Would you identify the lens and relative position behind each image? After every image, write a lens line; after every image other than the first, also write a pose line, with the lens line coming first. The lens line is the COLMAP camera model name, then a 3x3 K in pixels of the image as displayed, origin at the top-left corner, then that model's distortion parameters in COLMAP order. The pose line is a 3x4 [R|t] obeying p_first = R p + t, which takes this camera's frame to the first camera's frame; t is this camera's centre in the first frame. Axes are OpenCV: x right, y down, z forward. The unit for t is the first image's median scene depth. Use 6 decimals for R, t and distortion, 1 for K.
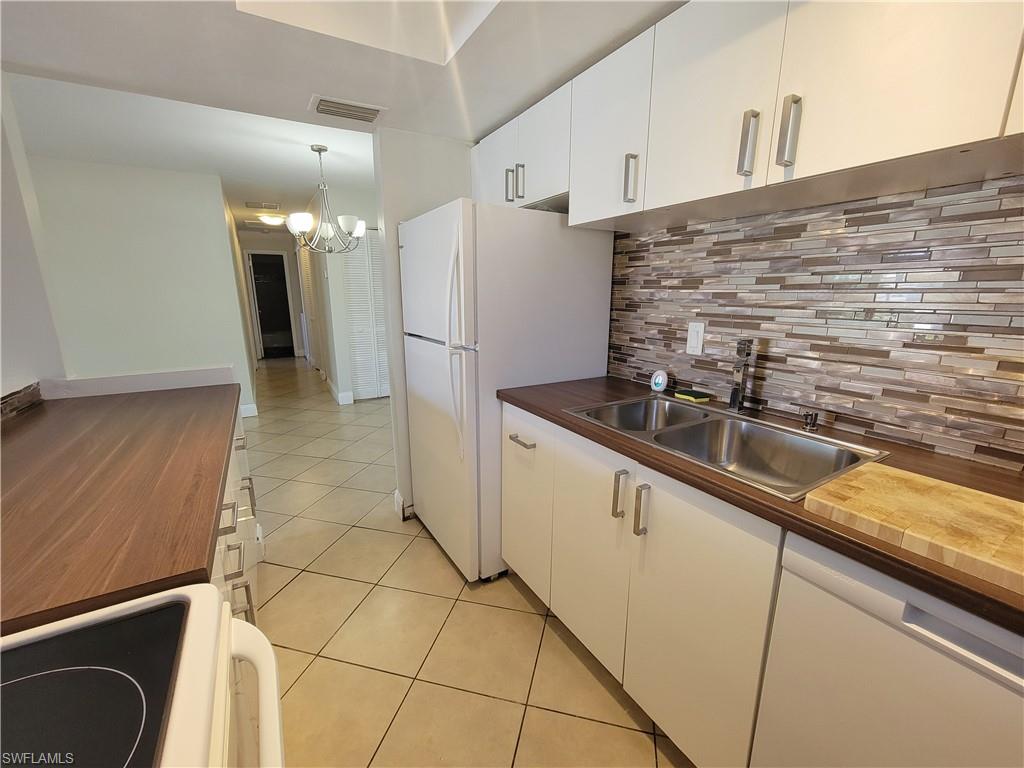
lens RADIAL K [[419.8, 0, 512.5], [0, 419.8, 389.7], [0, 0, 1]] dist [-0.005698, 0.001793]
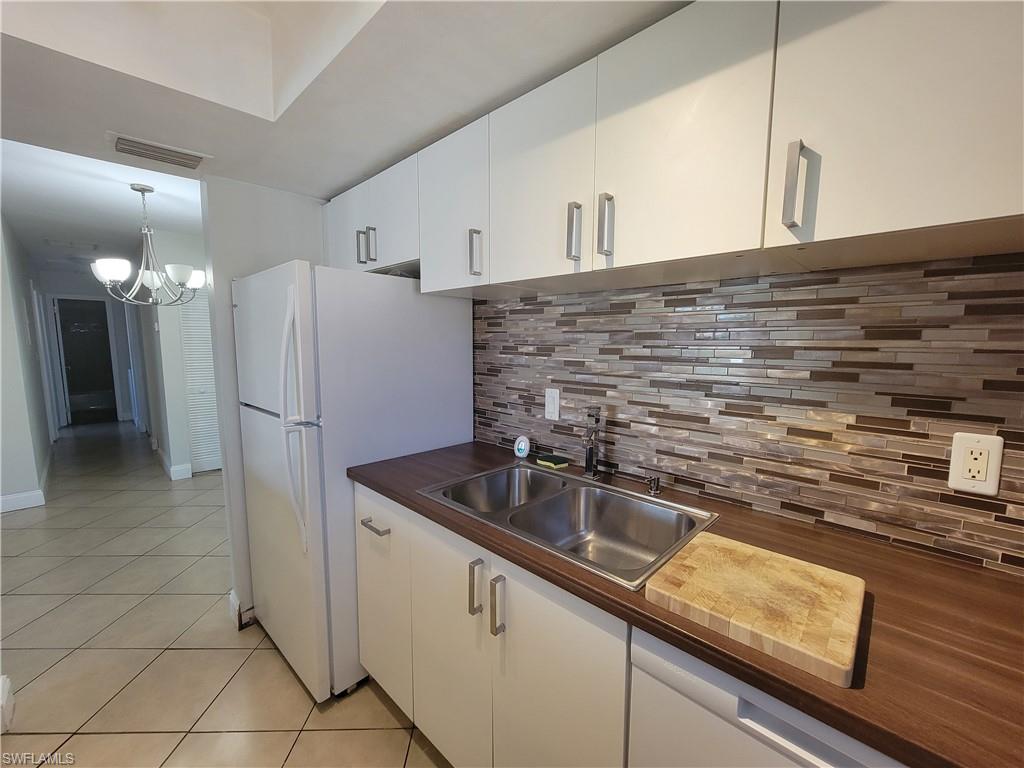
lens RADIAL K [[419.8, 0, 511.7], [0, 419.8, 390.4], [0, 0, 1]] dist [-0.005698, 0.001793]
pose [[0.964997, -0.027463, 0.260819, 0.077331], [0.056265, 0.993025, -0.103613, -0.055484], [-0.256154, 0.114661, 0.959811, 0.044390]]
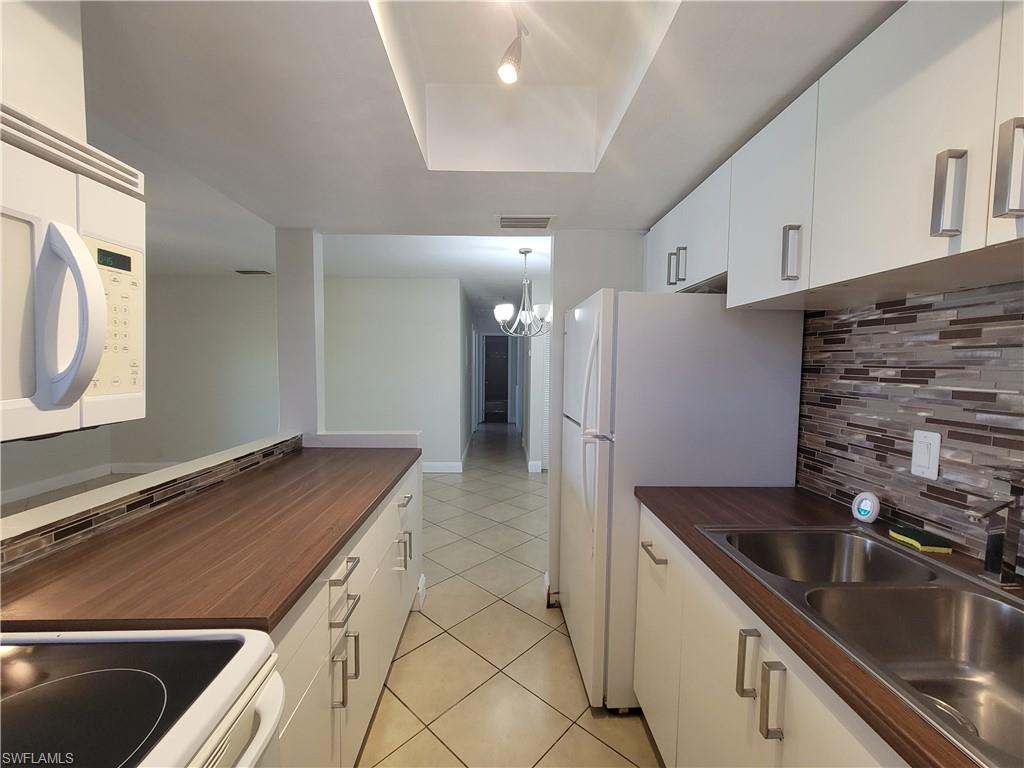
lens RADIAL K [[419.8, 0, 511.8], [0, 419.8, 389.8], [0, 0, 1]] dist [-0.005698, 0.001793]
pose [[0.876060, 0.036901, -0.480788, 0.167858], [-0.117681, 0.983281, -0.138962, -0.050917], [0.467622, 0.178319, 0.865755, 0.068649]]
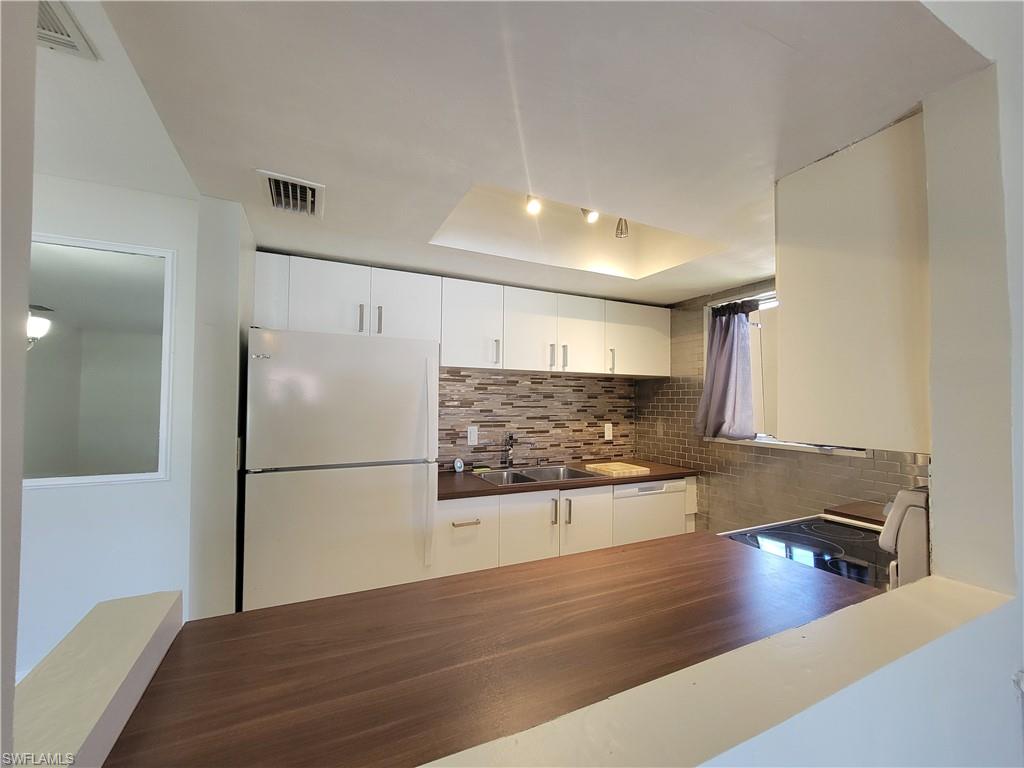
lens RADIAL K [[419.8, 0, 513.5], [0, 419.8, 391.4], [0, 0, 1]] dist [-0.005698, 0.001793]
pose [[0.085928, 0.022883, 0.996039, -1.274638], [0.218327, 0.975004, -0.041235, -0.192203], [-0.972085, 0.221006, 0.078784, 0.665685]]
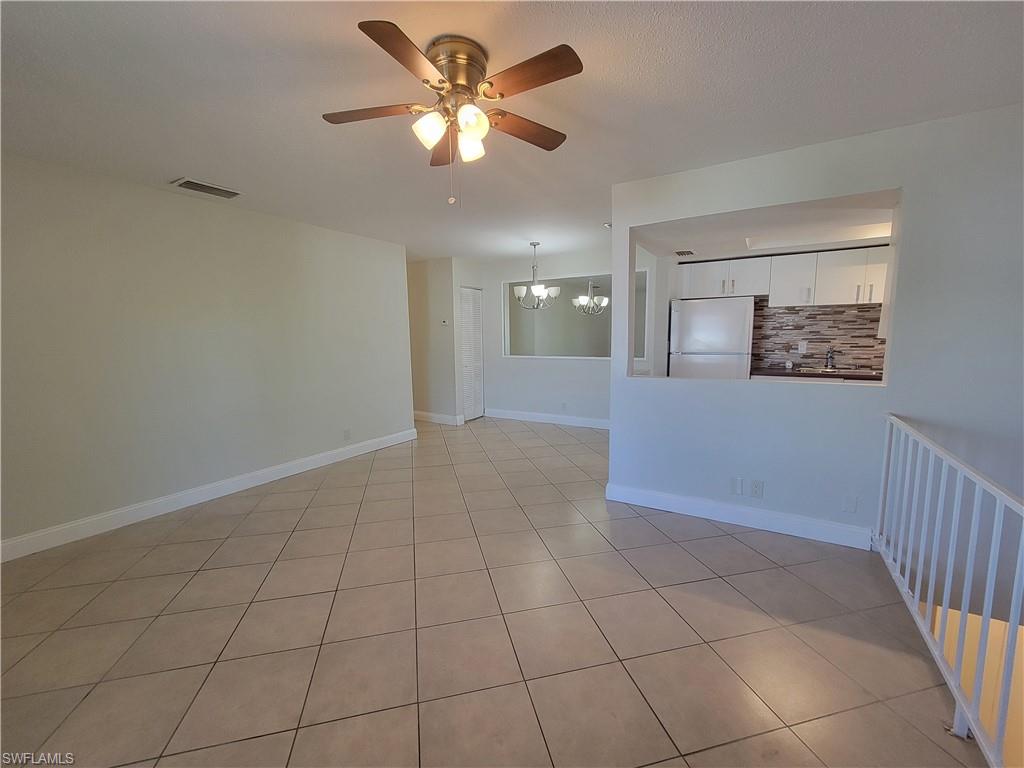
lens RADIAL K [[419.8, 0, 510.6], [0, 419.8, 390.2], [0, 0, 1]] dist [-0.005698, 0.001793]
pose [[0.885328, -0.070901, 0.459529, -2.560432], [0.117923, 0.990231, -0.074407, 0.134661], [-0.449764, 0.120064, 0.885041, -0.543630]]
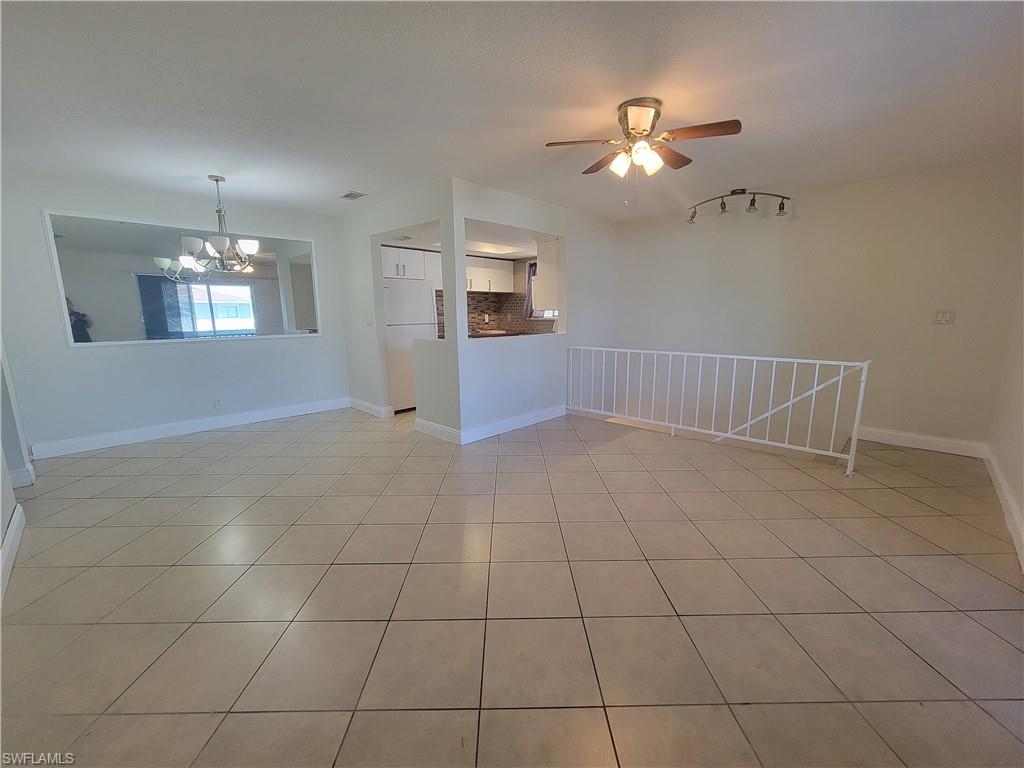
lens RADIAL K [[419.8, 0, 512.0], [0, 419.8, 391.0], [0, 0, 1]] dist [-0.005698, 0.001793]
pose [[-0.255110, -0.177958, 0.950395, -3.598172], [0.225946, 0.944732, 0.237547, -0.252030], [-0.940142, 0.275339, -0.200802, 1.265957]]
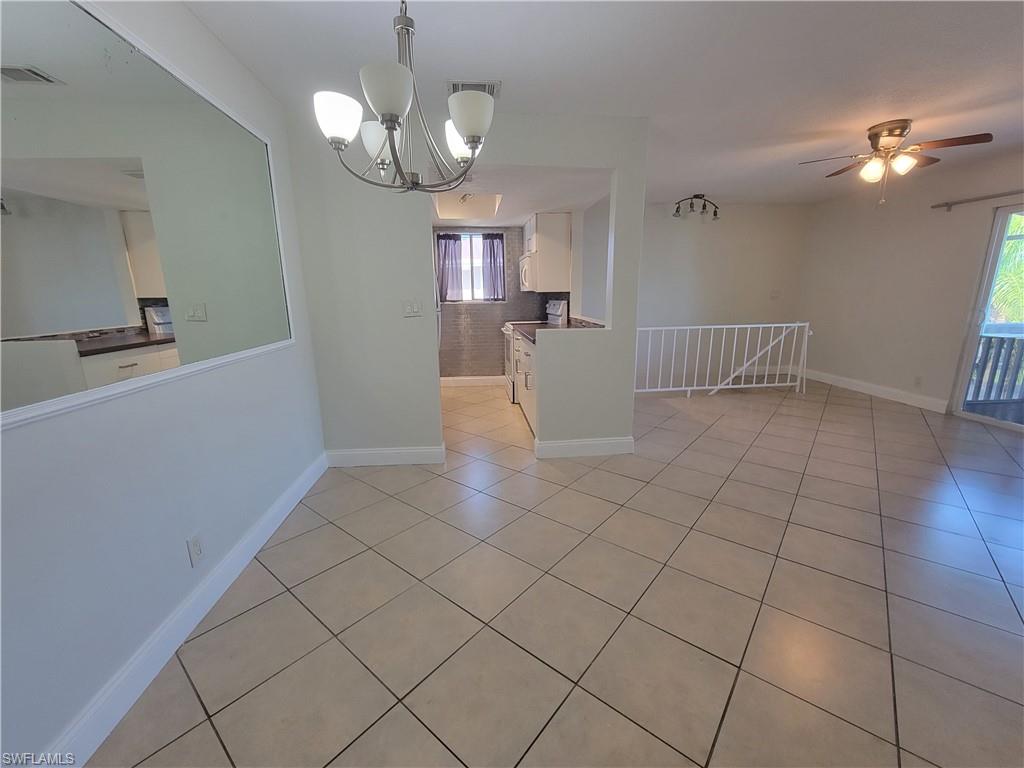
lens RADIAL K [[419.8, 0, 512.4], [0, 419.8, 389.7], [0, 0, 1]] dist [-0.005698, 0.001793]
pose [[-0.905786, -0.084123, 0.415302, -1.519118], [0.108696, 0.901173, 0.419610, -0.640047], [-0.409557, 0.425219, -0.807126, 2.902859]]
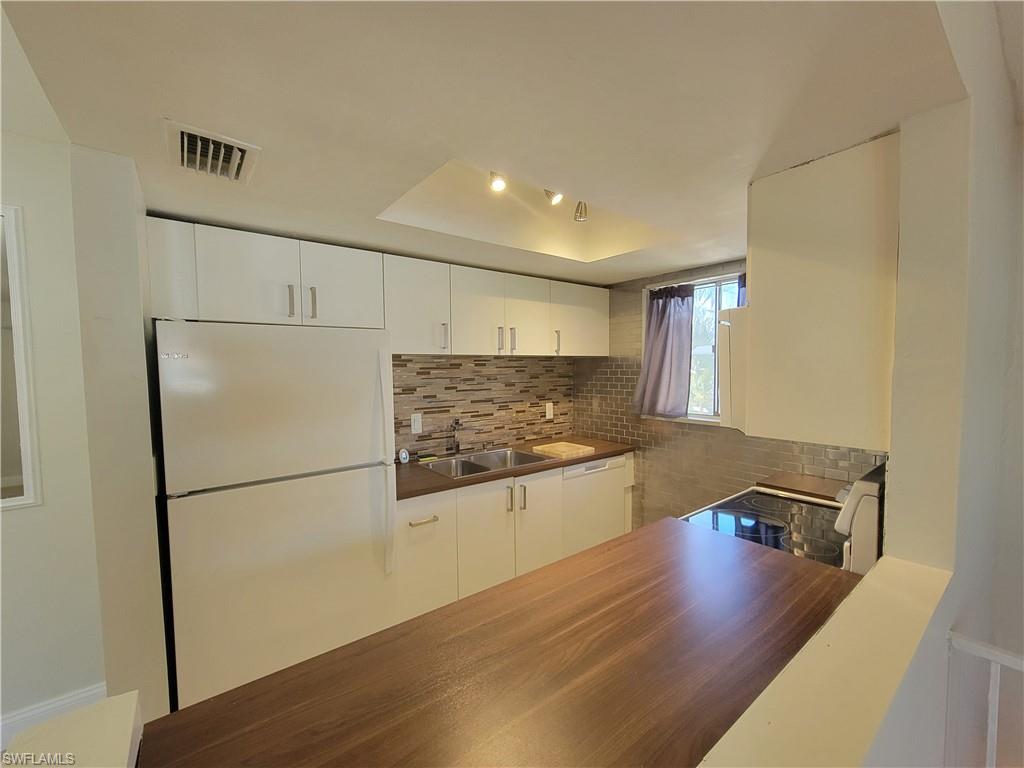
lens RADIAL K [[419.8, 0, 513.2], [0, 419.8, 391.3], [0, 0, 1]] dist [-0.005698, 0.001793]
pose [[-0.119955, -0.056708, 0.991158, -1.217193], [0.236321, 0.968039, 0.083986, -0.292226], [-0.964242, 0.244306, -0.102719, 0.780506]]
